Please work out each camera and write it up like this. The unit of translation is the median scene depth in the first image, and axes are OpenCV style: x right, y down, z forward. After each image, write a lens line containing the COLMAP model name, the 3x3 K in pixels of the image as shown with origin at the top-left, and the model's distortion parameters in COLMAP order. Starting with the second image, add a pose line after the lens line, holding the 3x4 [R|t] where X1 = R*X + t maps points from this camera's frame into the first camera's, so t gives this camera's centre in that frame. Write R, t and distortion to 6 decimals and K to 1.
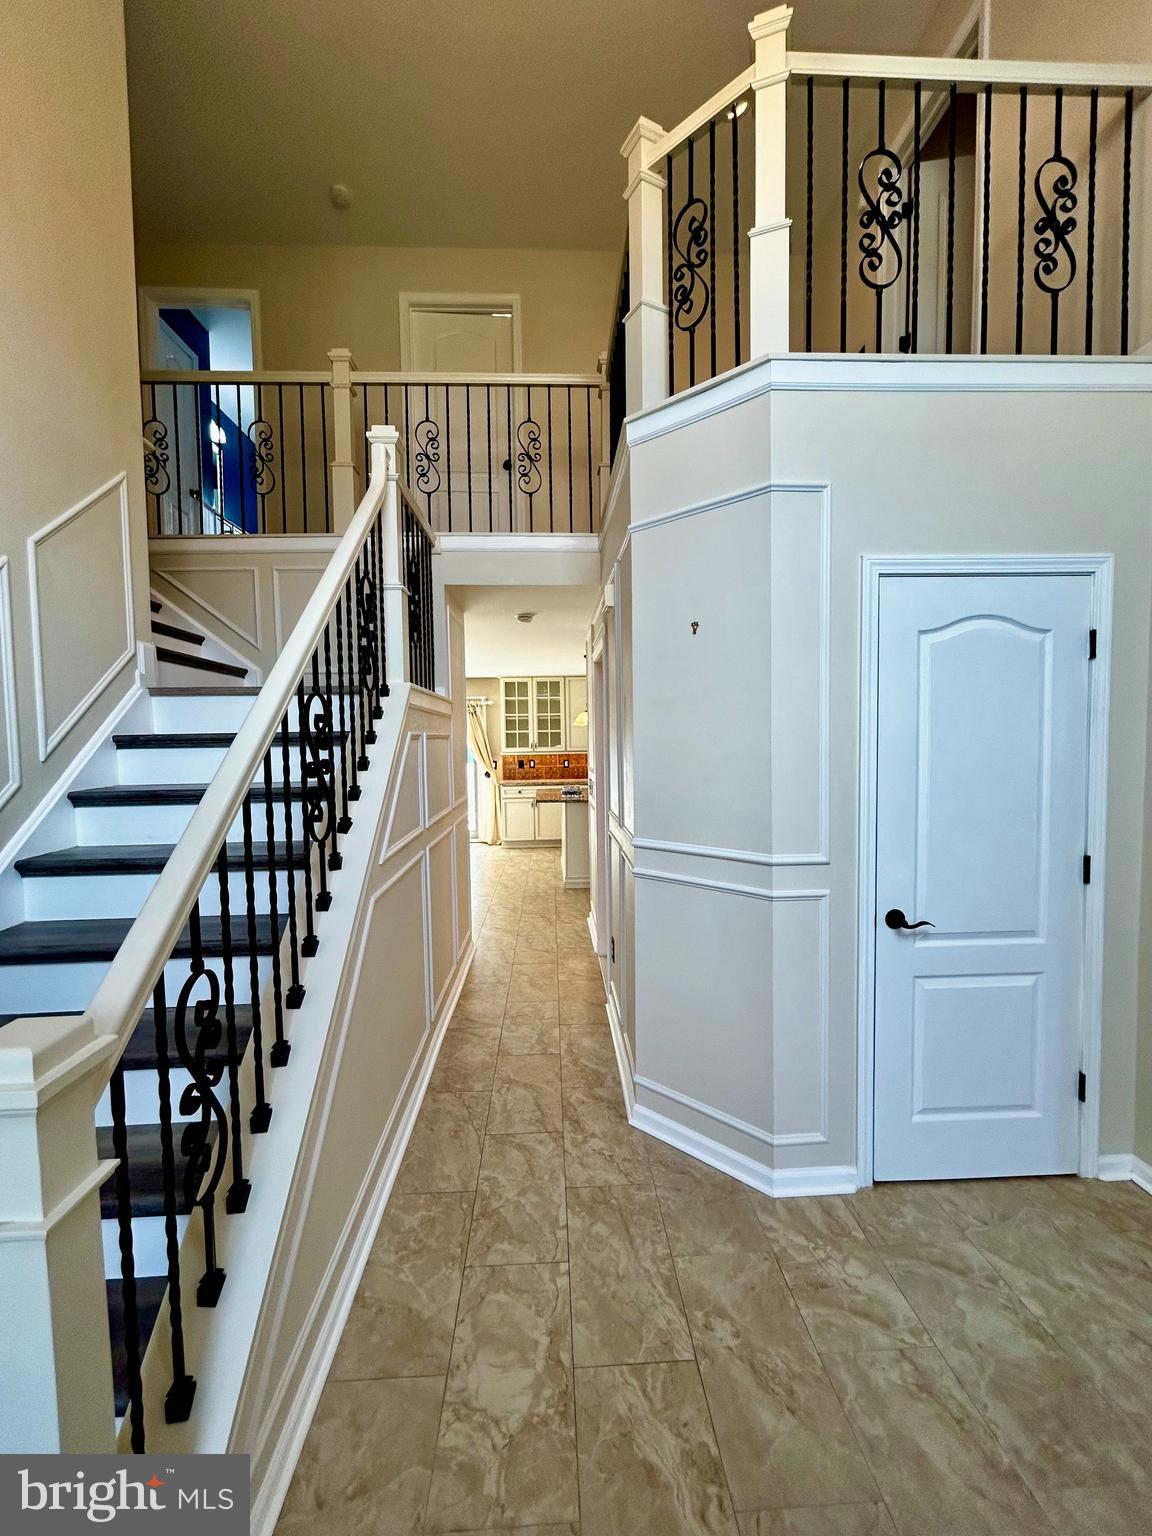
lens RADIAL K [[614.9, 0, 576.0], [0, 614.9, 768.0], [0, 0, 1]] dist [-0.000795, -0.000015]
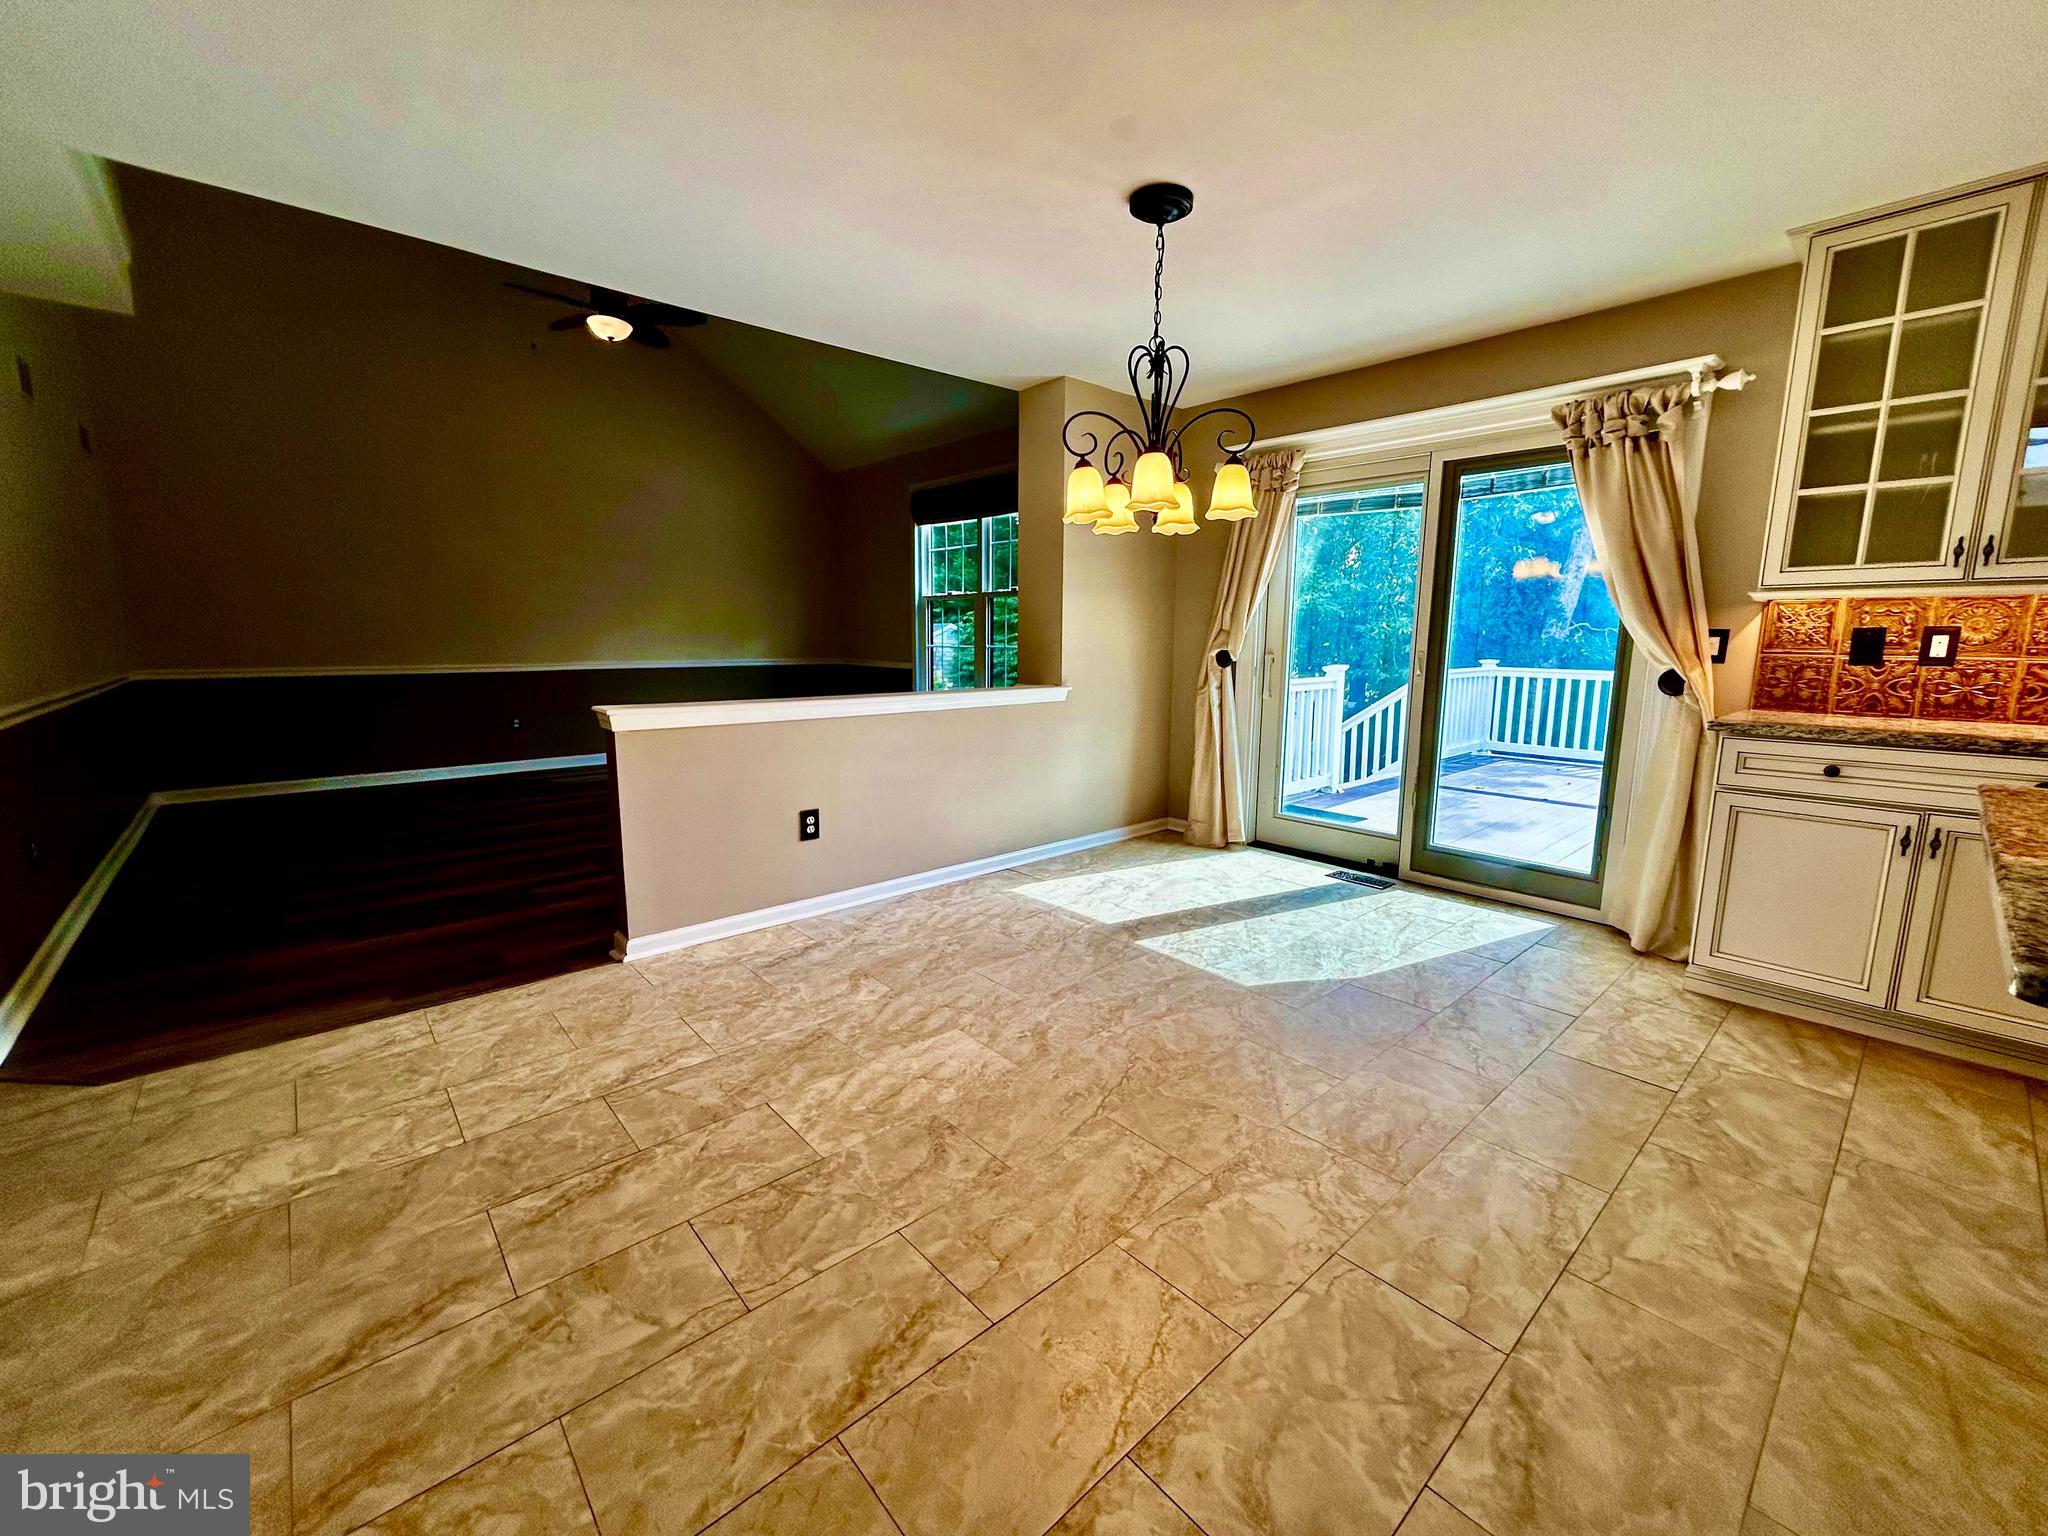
lens RADIAL K [[819.9, 0, 1024.0], [0, 819.9, 768.0], [0, 0, 1]] dist [-0.000795, -0.000015]
pose [[0.639294, 0.140873, -0.755949, -0.055071], [-0.051887, 0.988738, 0.140374, 0.012425], [0.767210, -0.050516, 0.639404, 0.584792]]
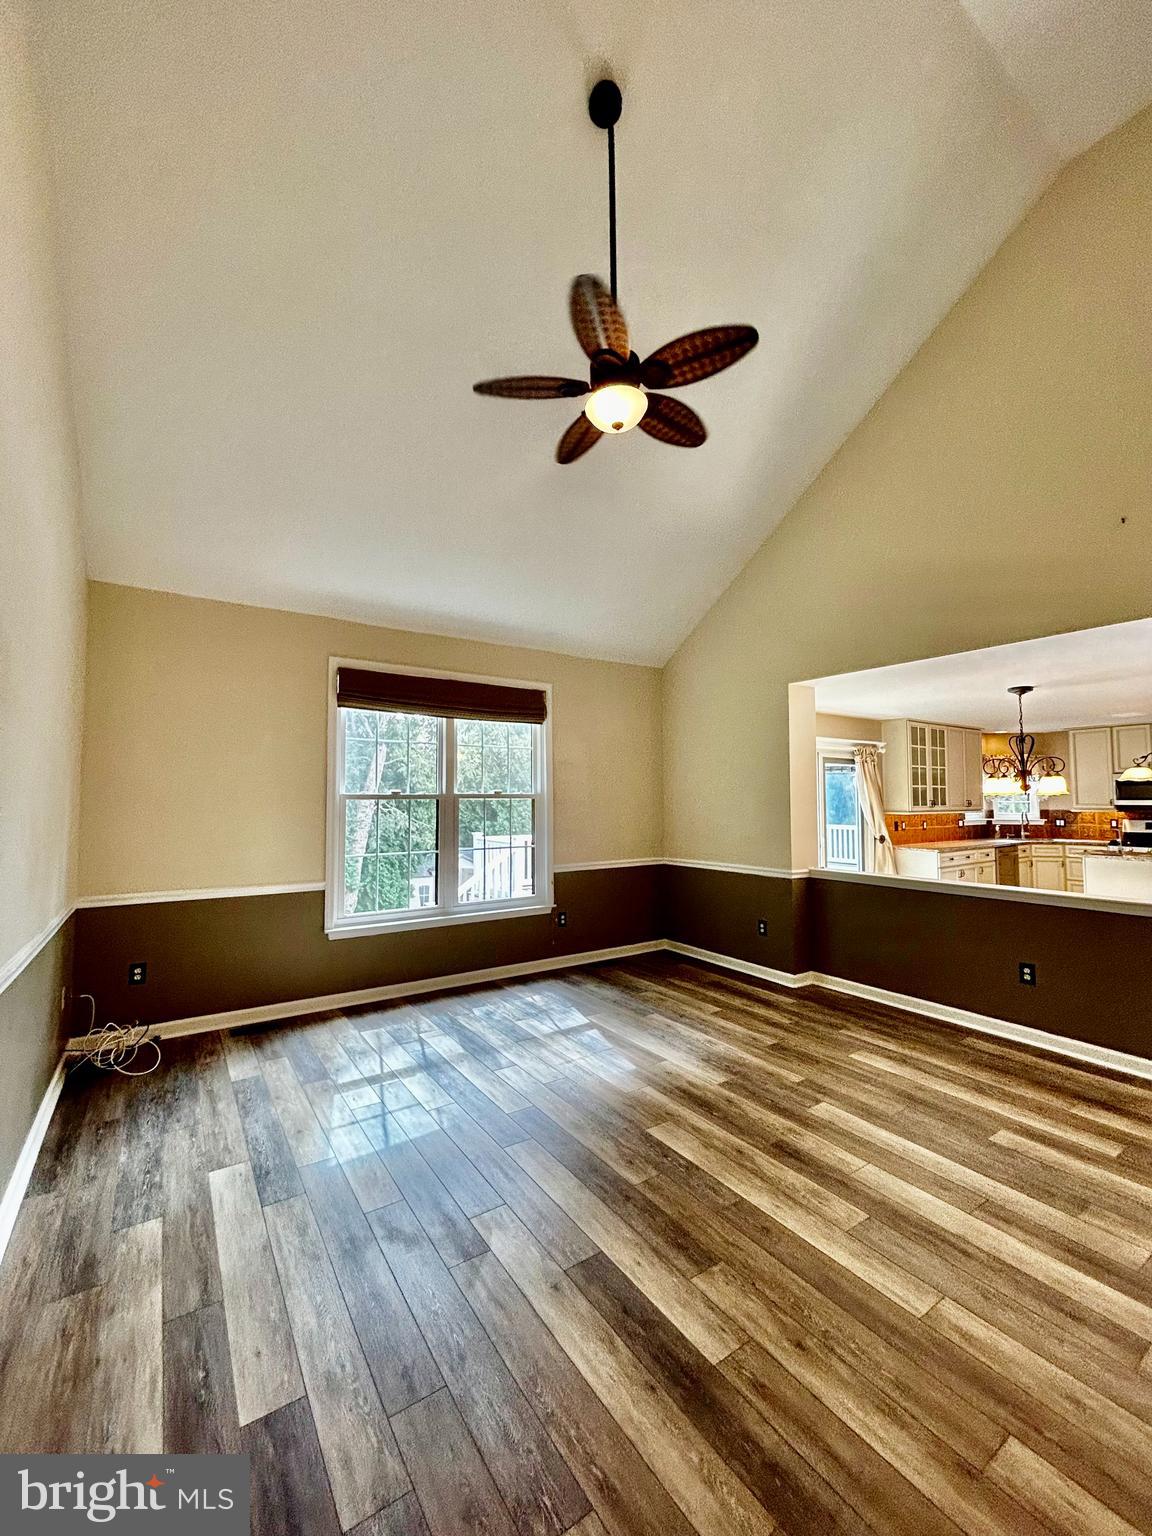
lens RADIAL K [[614.9, 0, 576.0], [0, 614.9, 768.0], [0, 0, 1]] dist [-0.000795, -0.000015]
pose [[0.850796, 0.039701, 0.523995, -0.928324], [0.015507, 0.994811, -0.100550, -0.007816], [-0.525268, 0.093673, 0.845765, 0.539413]]
